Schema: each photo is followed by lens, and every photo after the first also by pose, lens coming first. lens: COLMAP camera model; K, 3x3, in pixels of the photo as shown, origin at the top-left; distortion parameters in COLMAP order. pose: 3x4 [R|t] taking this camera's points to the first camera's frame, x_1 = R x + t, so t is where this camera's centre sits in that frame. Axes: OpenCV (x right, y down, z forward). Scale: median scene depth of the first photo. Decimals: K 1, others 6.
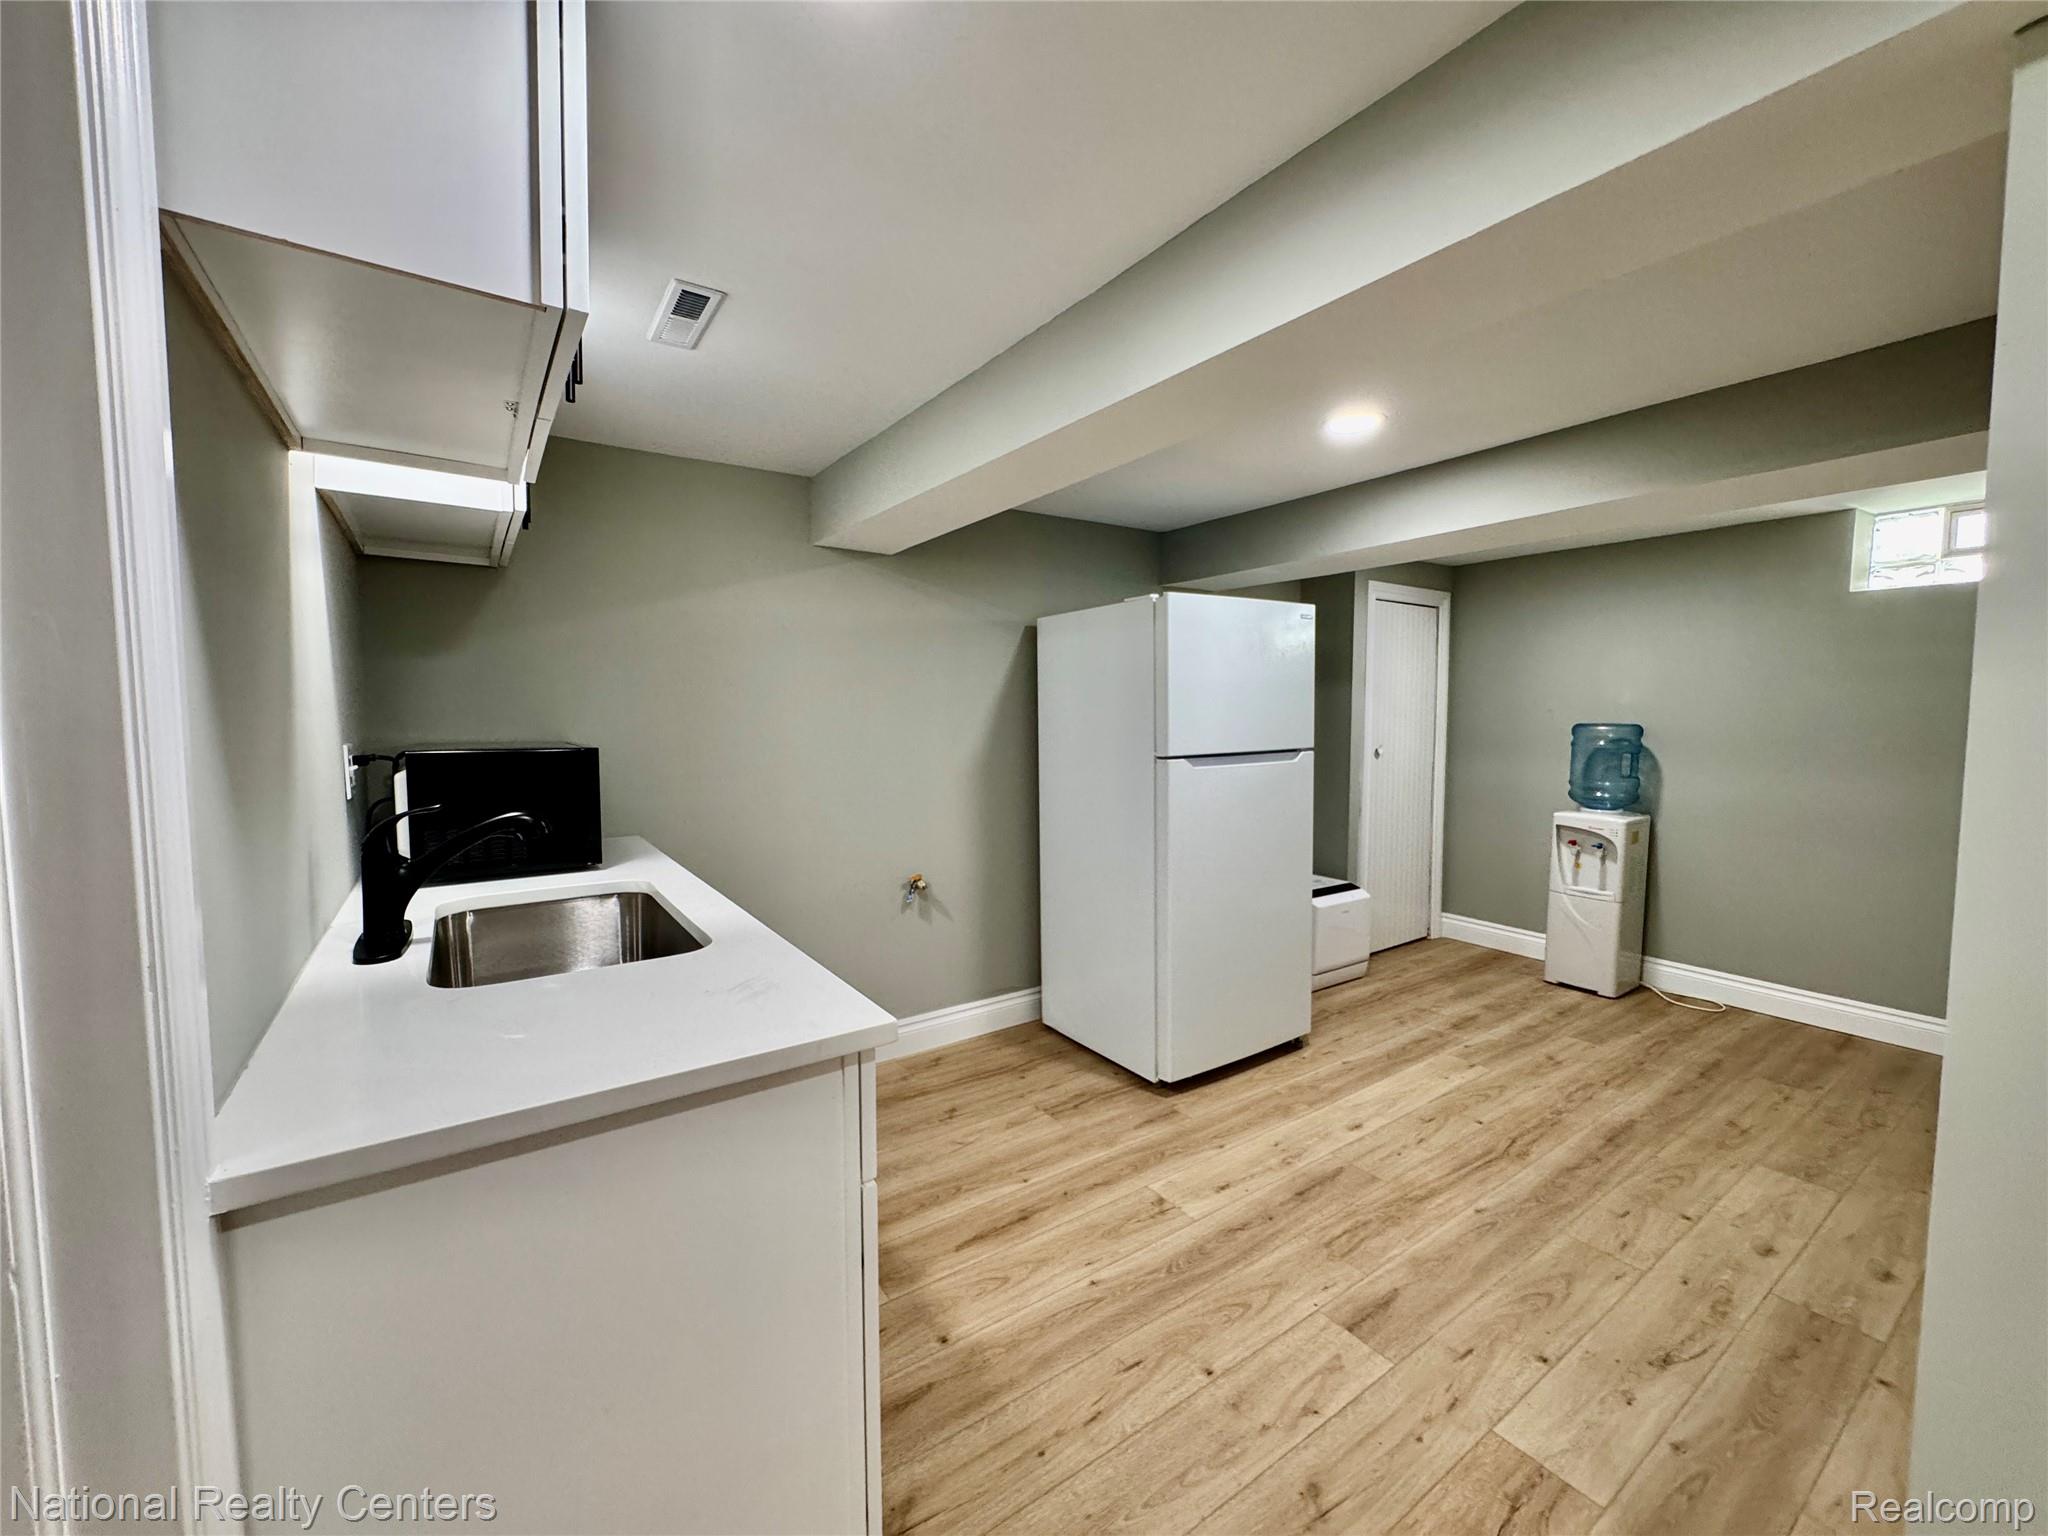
lens RADIAL K [[819.3, 0, 1021.0], [0, 819.3, 768.1], [0, 0, 1]] dist [0.000238, -0.000744]
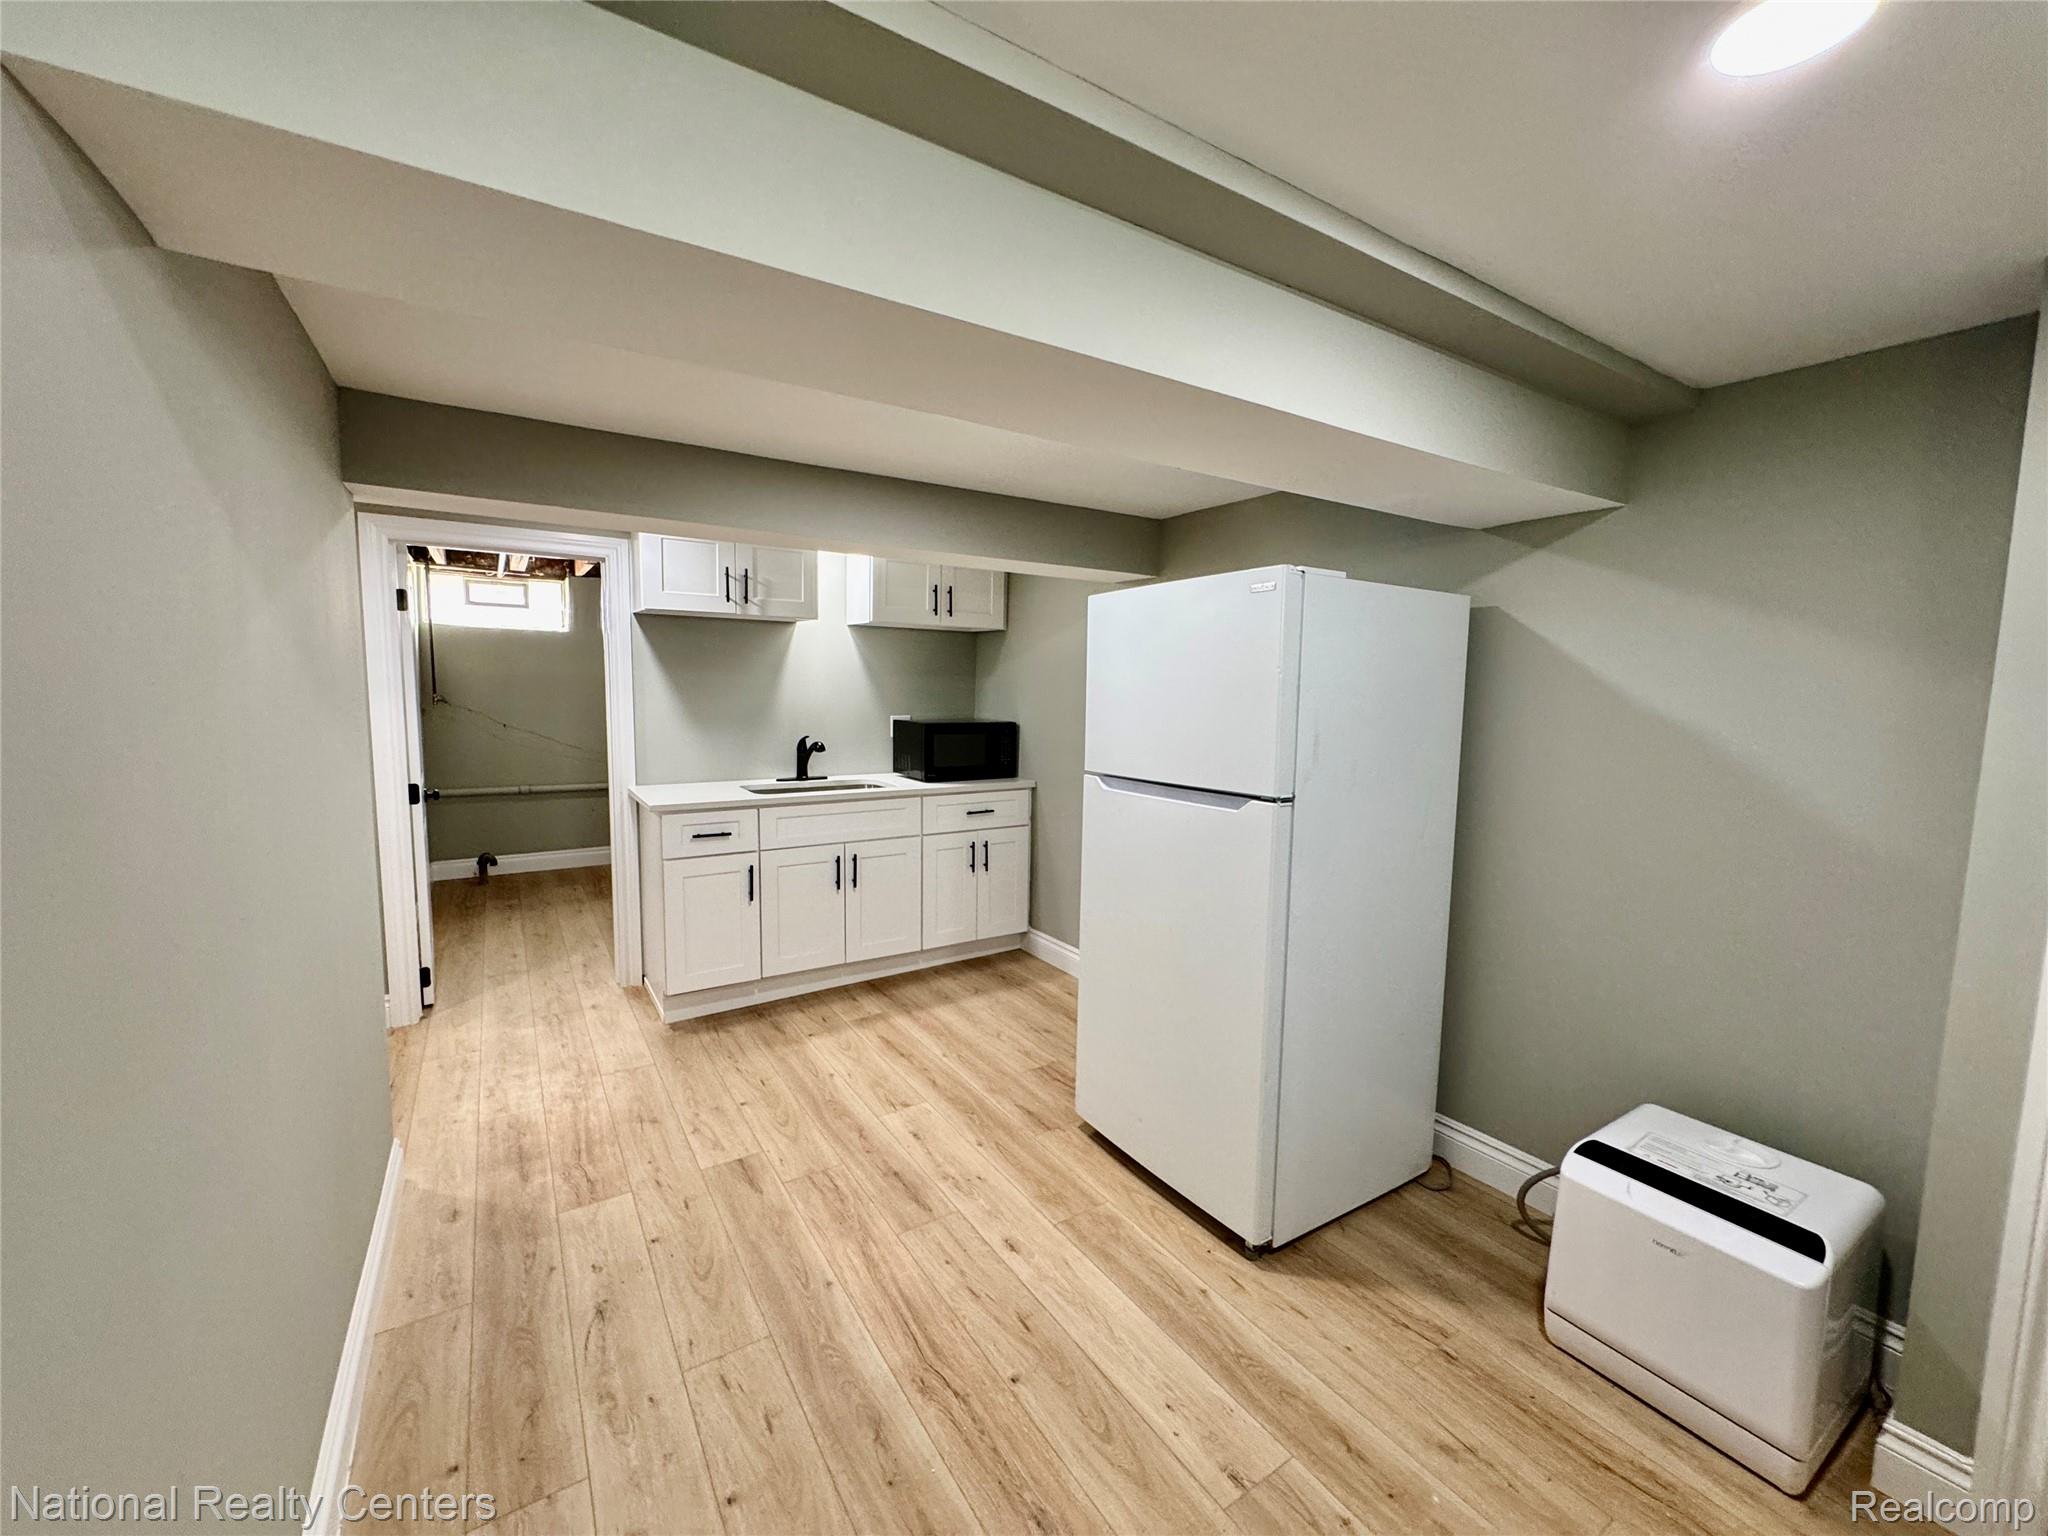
lens RADIAL K [[819.3, 0, 1021.0], [0, 819.3, 768.1], [0, 0, 1]] dist [0.000238, -0.000744]
pose [[-0.031824, 0.104261, -0.994041, 1.447391], [-0.081879, 0.990930, 0.106556, -0.142590], [0.996134, 0.084782, -0.022999, 1.231674]]
